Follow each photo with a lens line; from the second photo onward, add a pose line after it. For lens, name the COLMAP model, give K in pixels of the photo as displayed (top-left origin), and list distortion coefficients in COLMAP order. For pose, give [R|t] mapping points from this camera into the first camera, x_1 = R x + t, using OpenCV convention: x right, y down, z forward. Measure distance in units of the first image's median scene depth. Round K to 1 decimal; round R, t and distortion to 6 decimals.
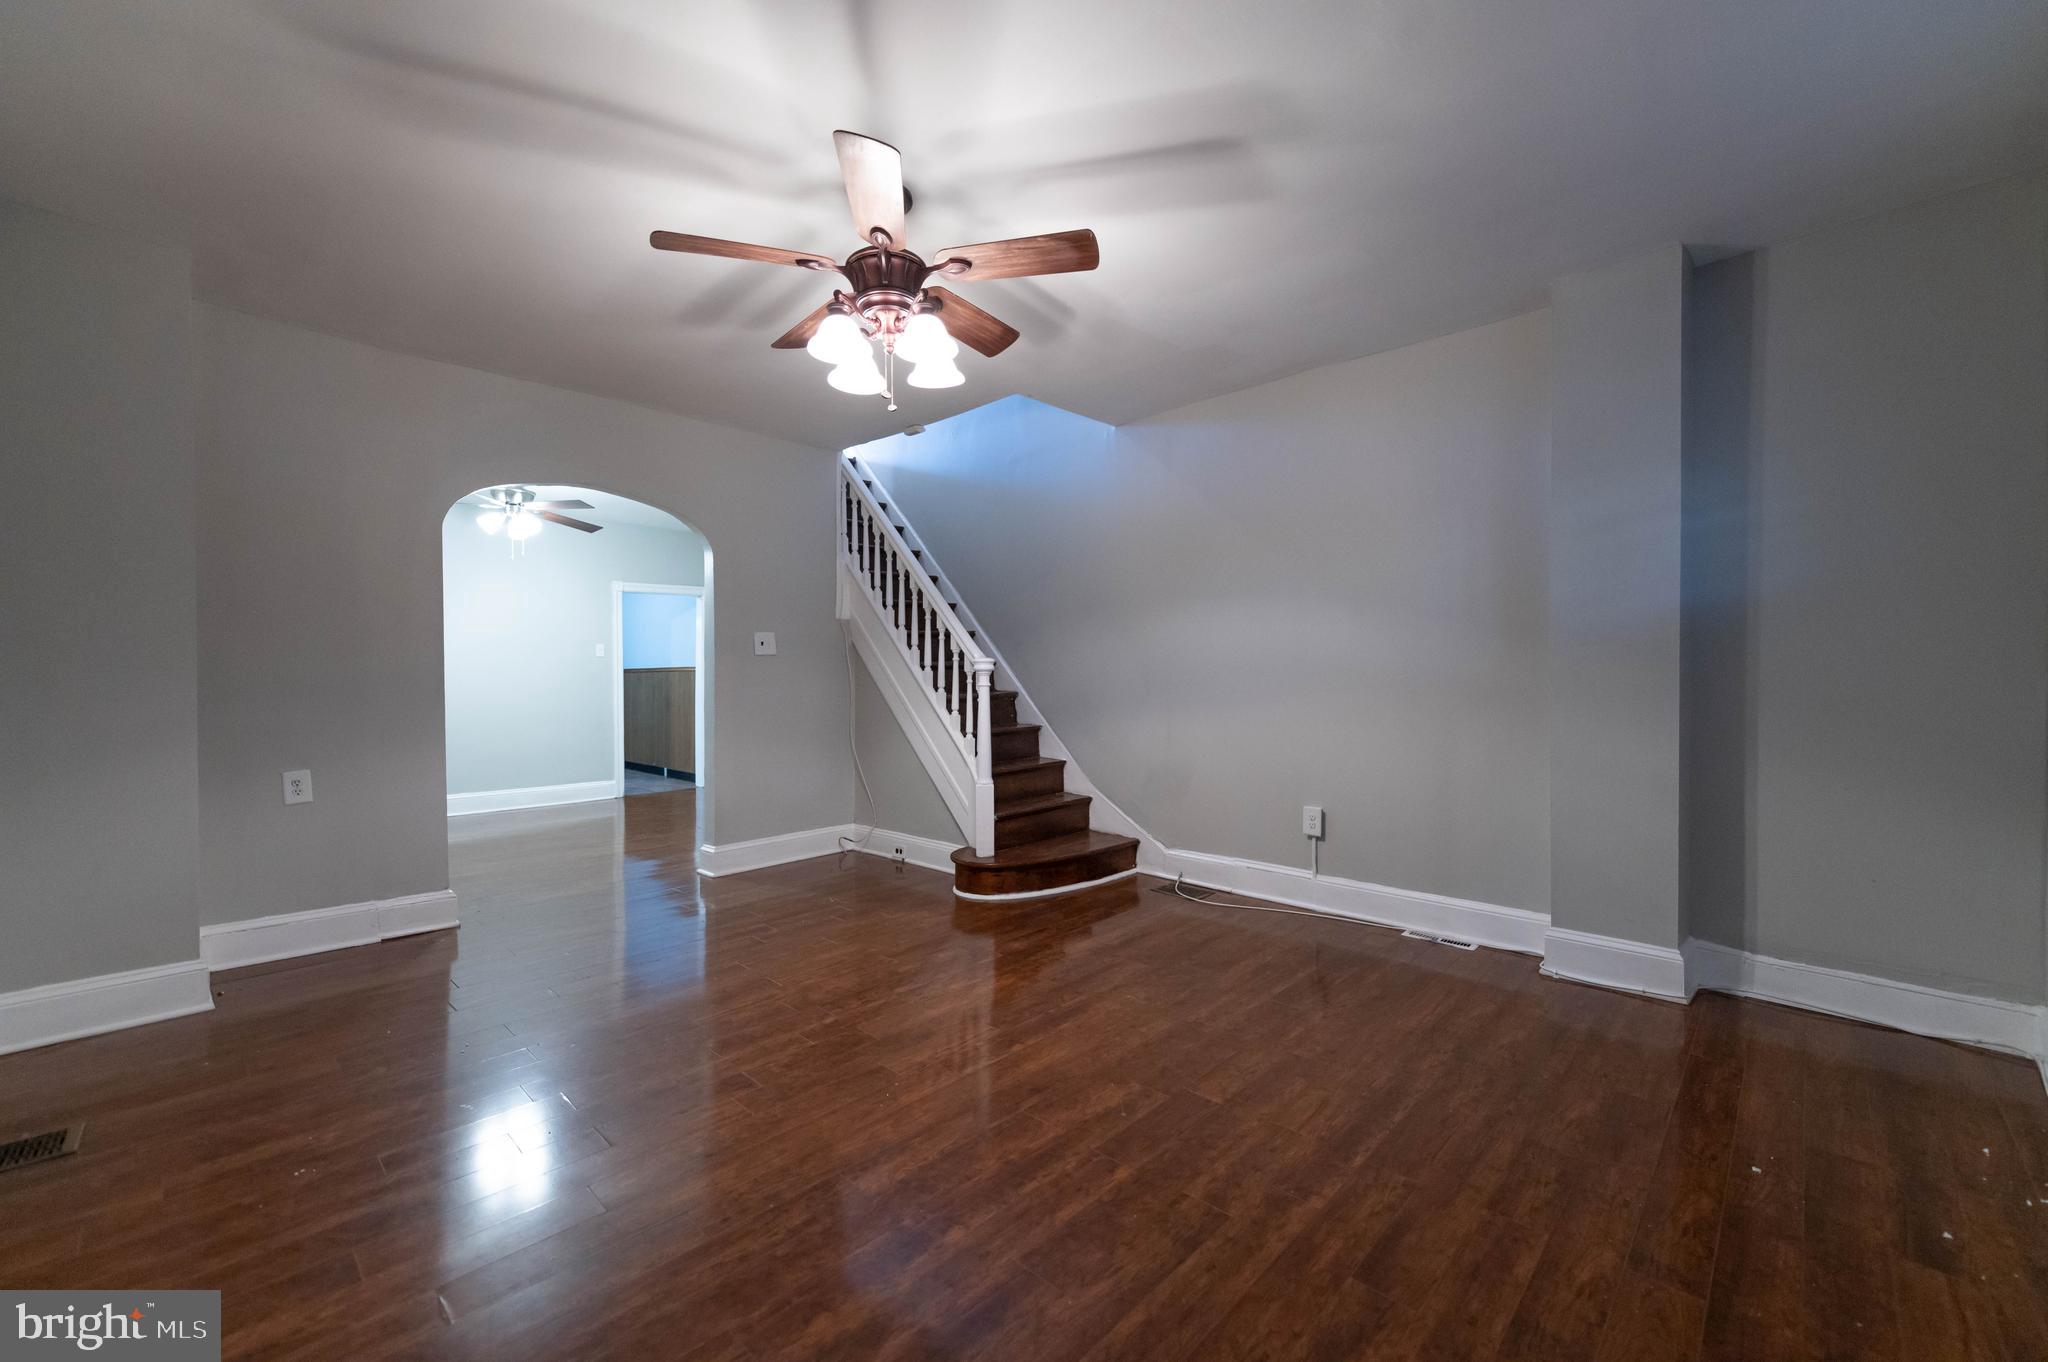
lens RADIAL K [[811.9, 0, 1050.0], [0, 811.9, 683.5], [0, 0, 1]] dist [0.017140, -0.006424]
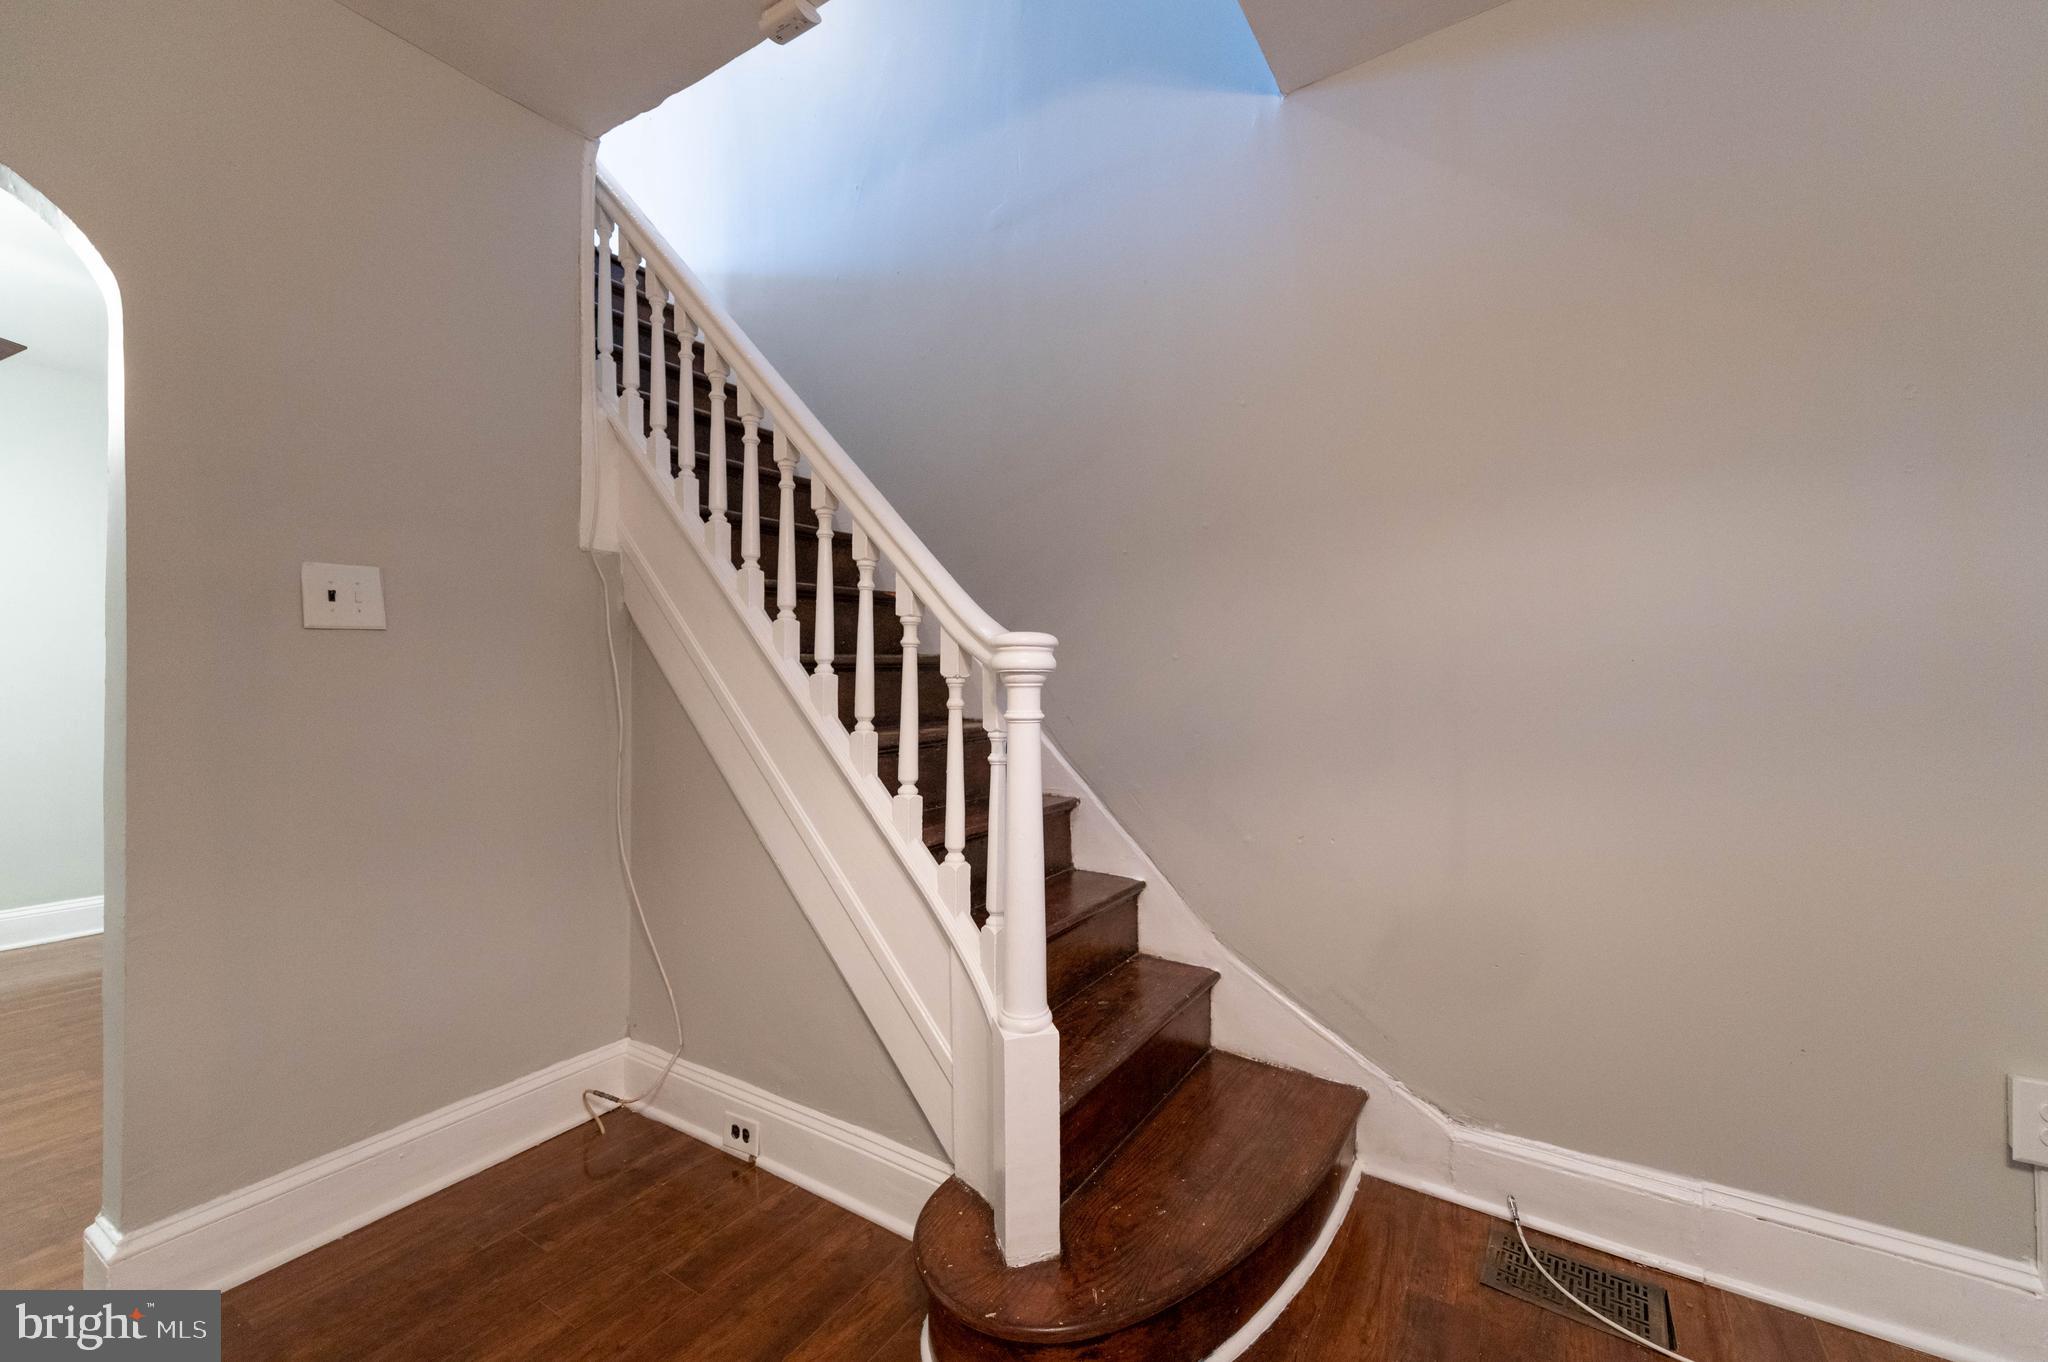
lens RADIAL K [[811.9, 0, 1050.0], [0, 811.9, 683.5], [0, 0, 1]] dist [0.017140, -0.006424]
pose [[0.982672, 0.000705, 0.185350, -0.132727], [0.001361, 0.999938, -0.011017, -0.008037], [-0.185346, 0.011078, 0.982611, 0.687951]]
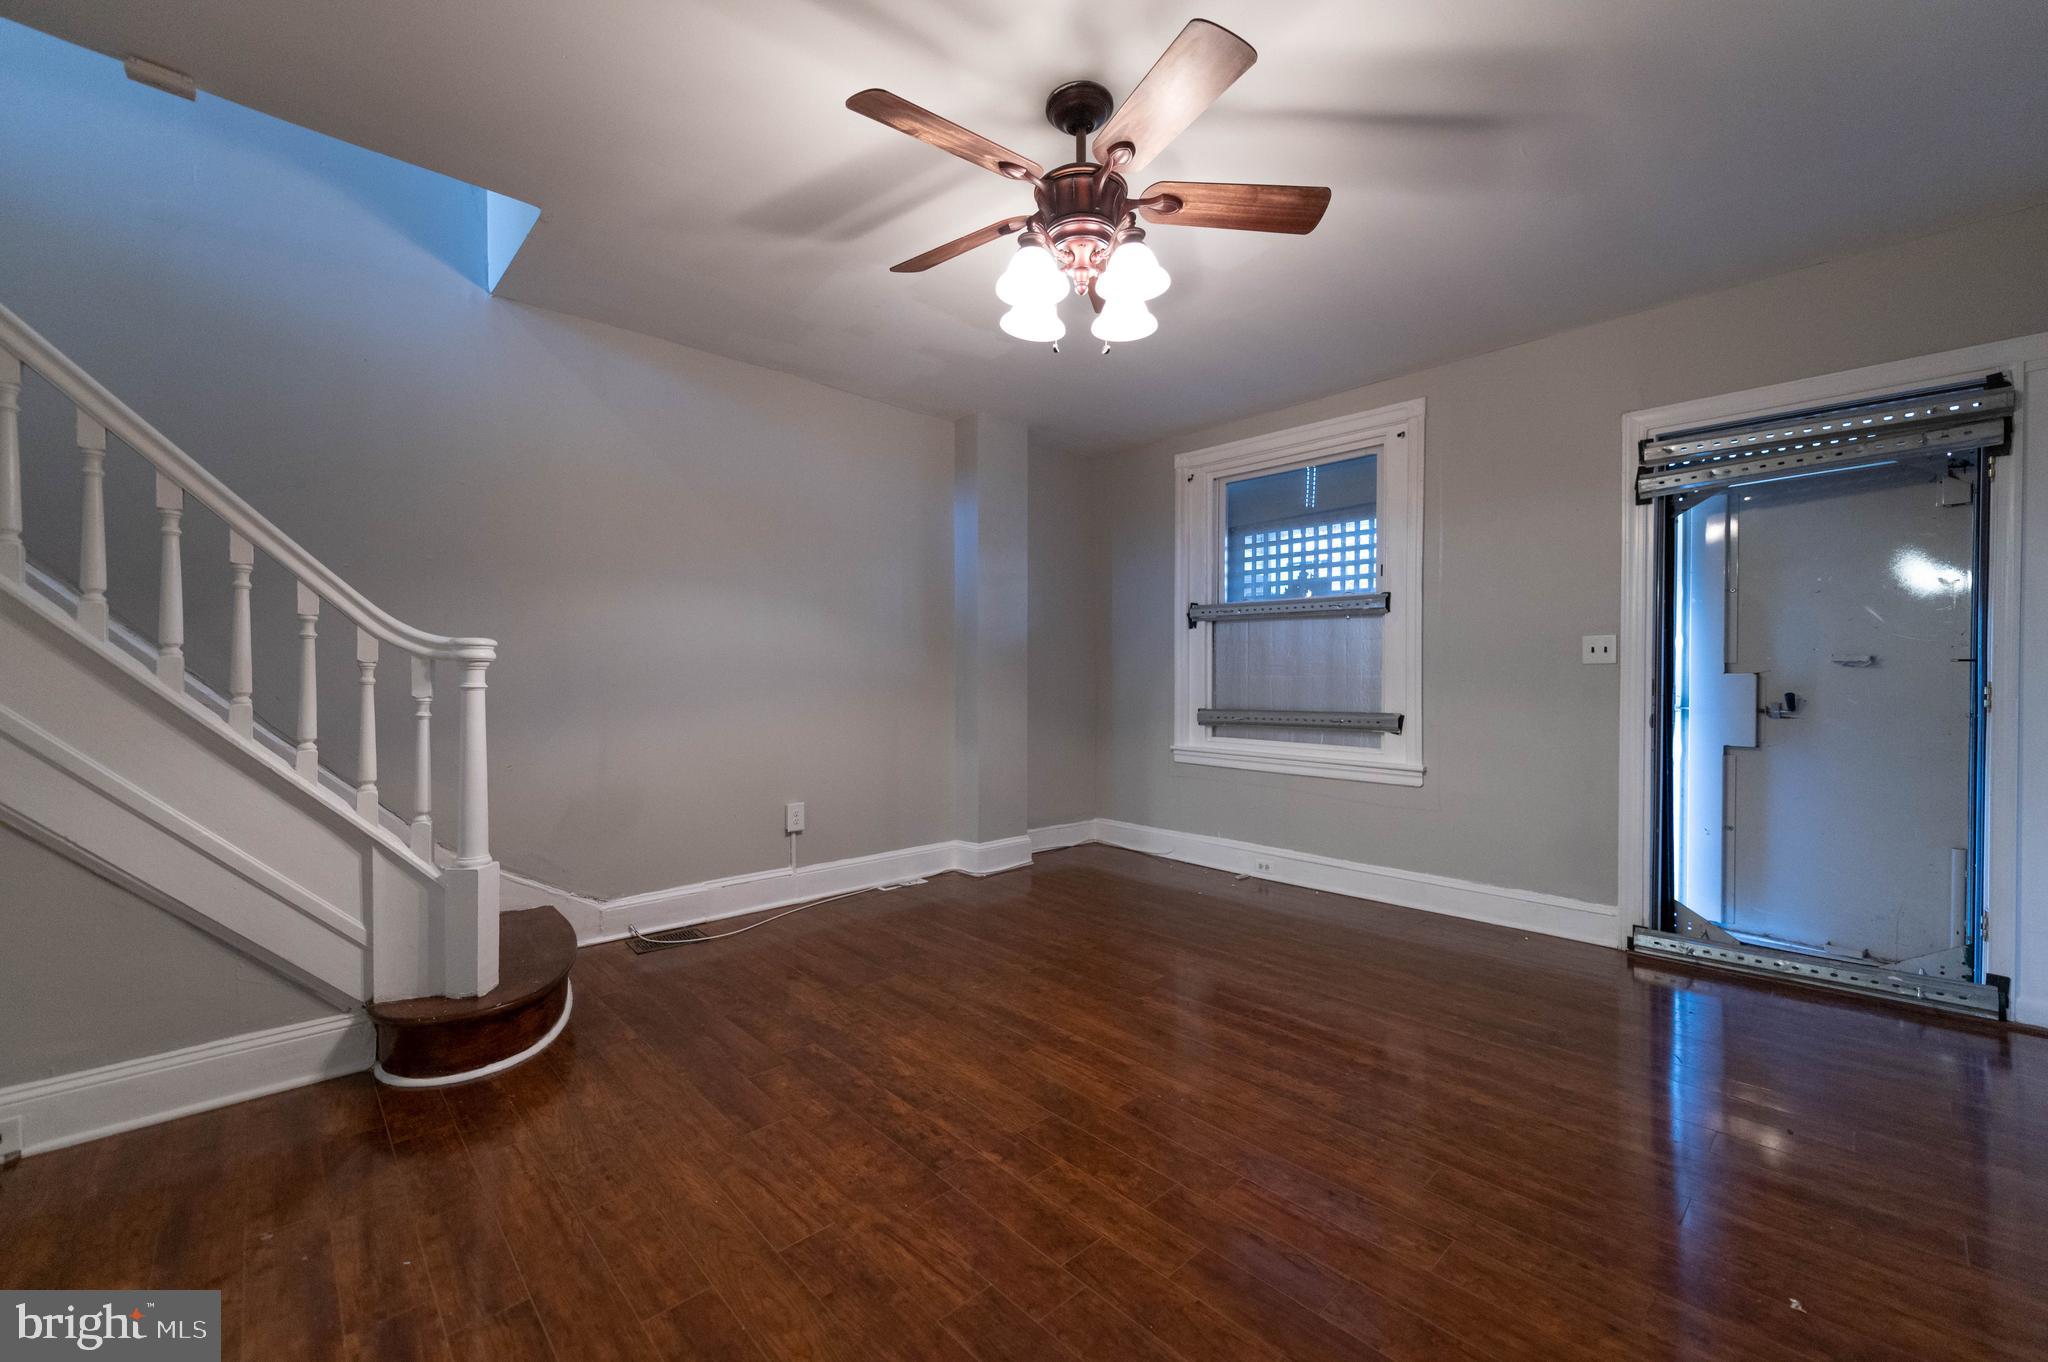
lens RADIAL K [[807.3, 0, 1035.3], [0, 807.3, 683.4], [0, 0, 1]] dist [0.001034, -0.000349]
pose [[0.062052, -0.003559, 0.998067, -0.619784], [0.011247, 0.999933, 0.002866, 0.002219], [-0.998010, 0.011048, 0.062088, 0.588616]]
